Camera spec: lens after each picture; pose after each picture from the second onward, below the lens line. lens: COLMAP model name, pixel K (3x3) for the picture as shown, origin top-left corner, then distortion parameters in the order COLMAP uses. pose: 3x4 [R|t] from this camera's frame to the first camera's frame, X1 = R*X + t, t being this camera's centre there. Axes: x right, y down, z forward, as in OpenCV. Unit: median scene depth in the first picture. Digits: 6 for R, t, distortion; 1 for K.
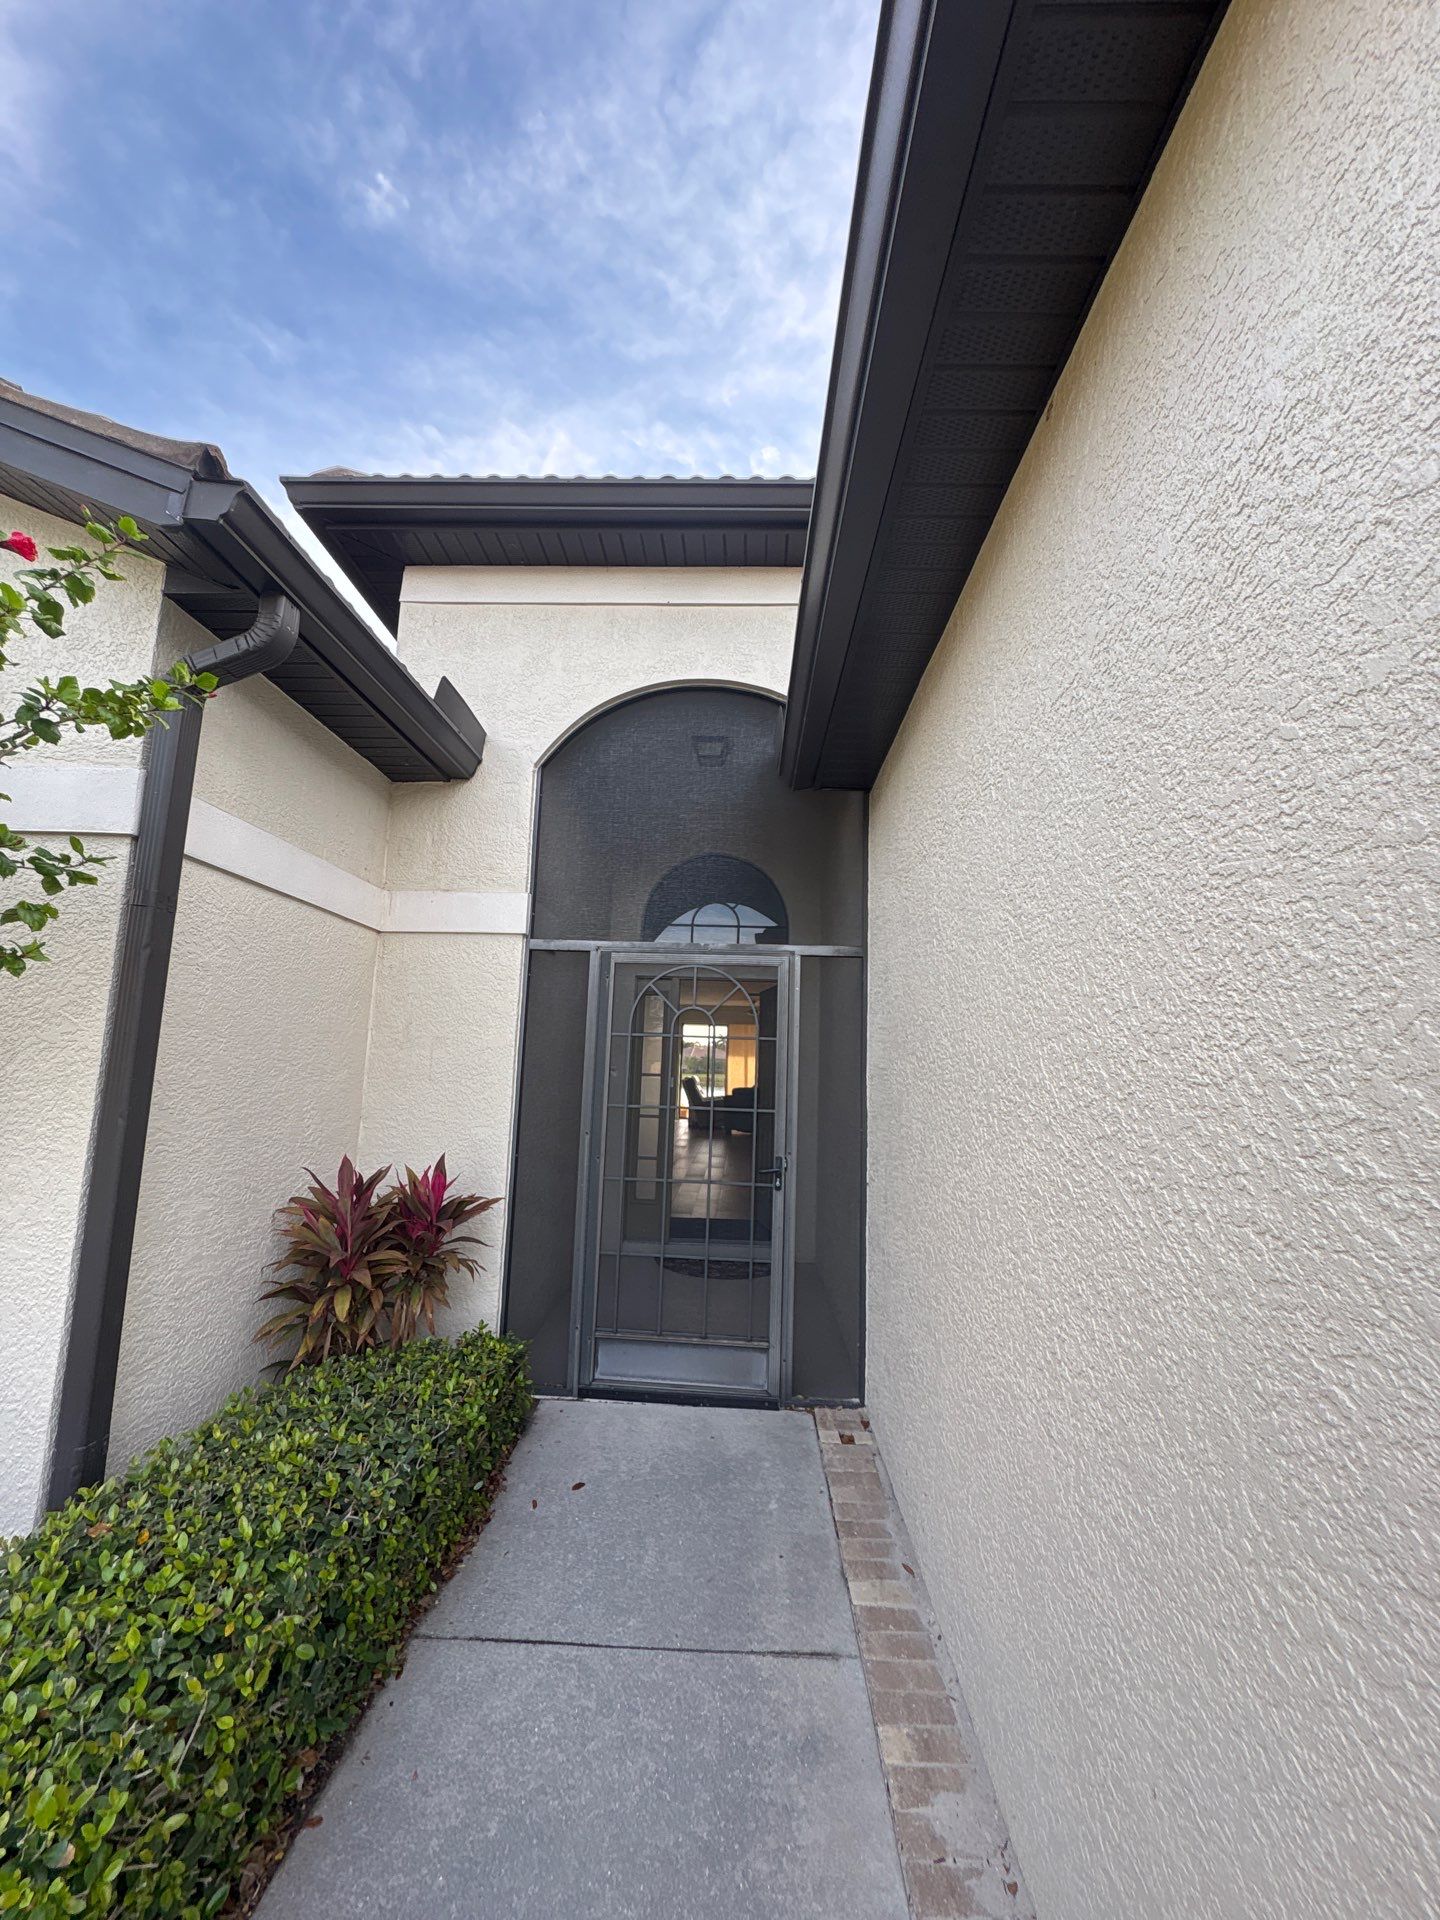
lens RADIAL K [[775.9, 0, 720.0], [0, 775.9, 960.0], [0, 0, 1]] dist [-0.008159, -0.000048]
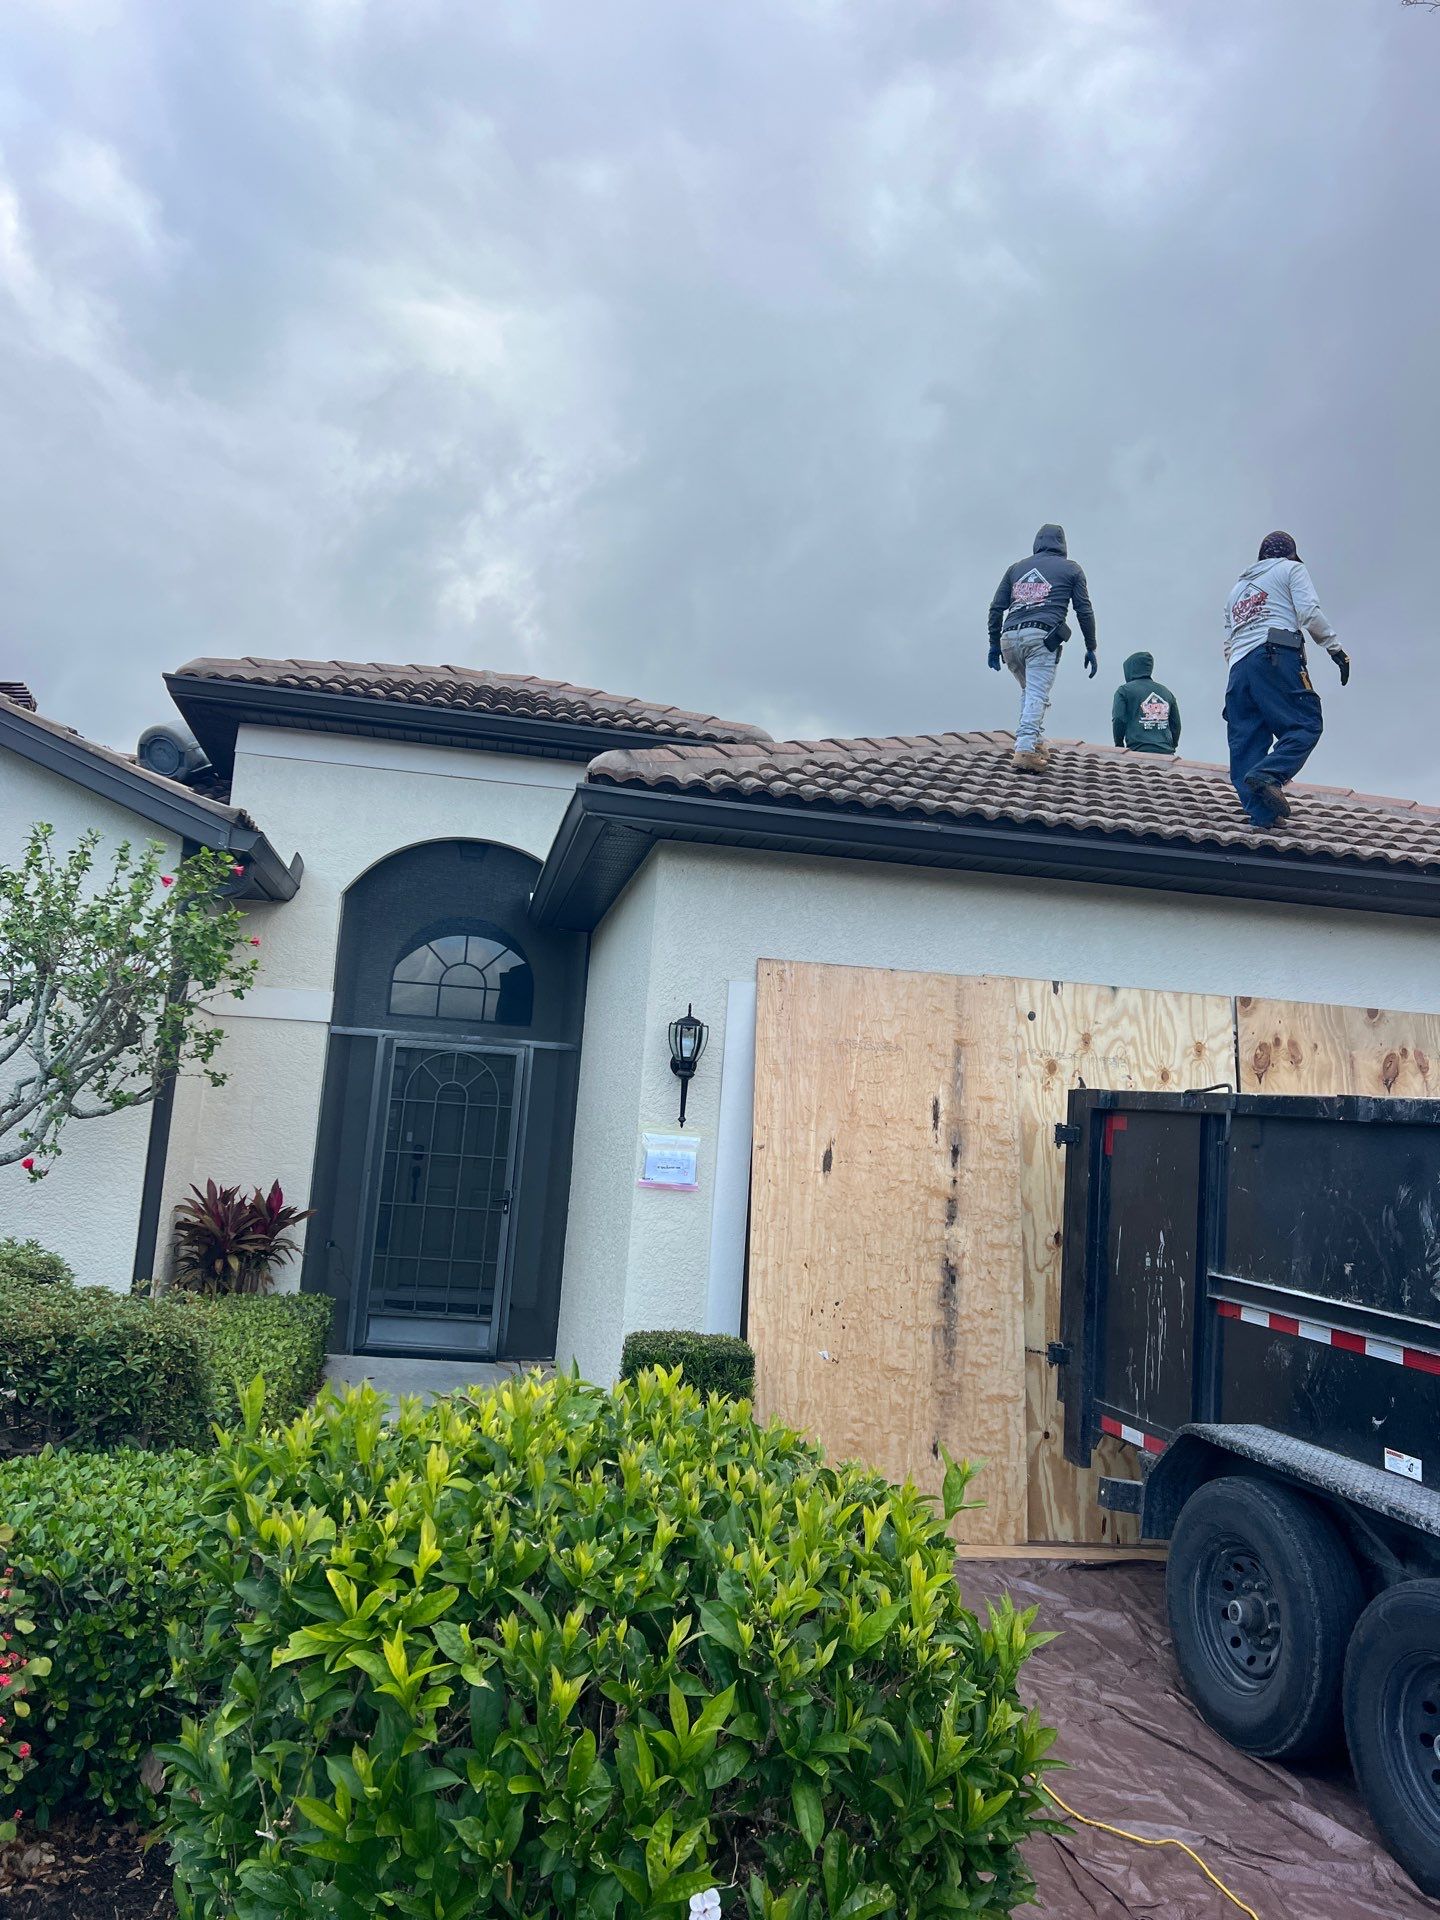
lens RADIAL K [[1389.1, 0, 720.0], [0, 1389.1, 960.0], [0, 0, 1]] dist [-0.003526, -0.024940]
pose [[0.977069, 0.064097, 0.203047, -0.088557], [-0.068705, 0.997513, 0.015720, -0.238981], [-0.201534, -0.029310, 0.979043, -1.573120]]
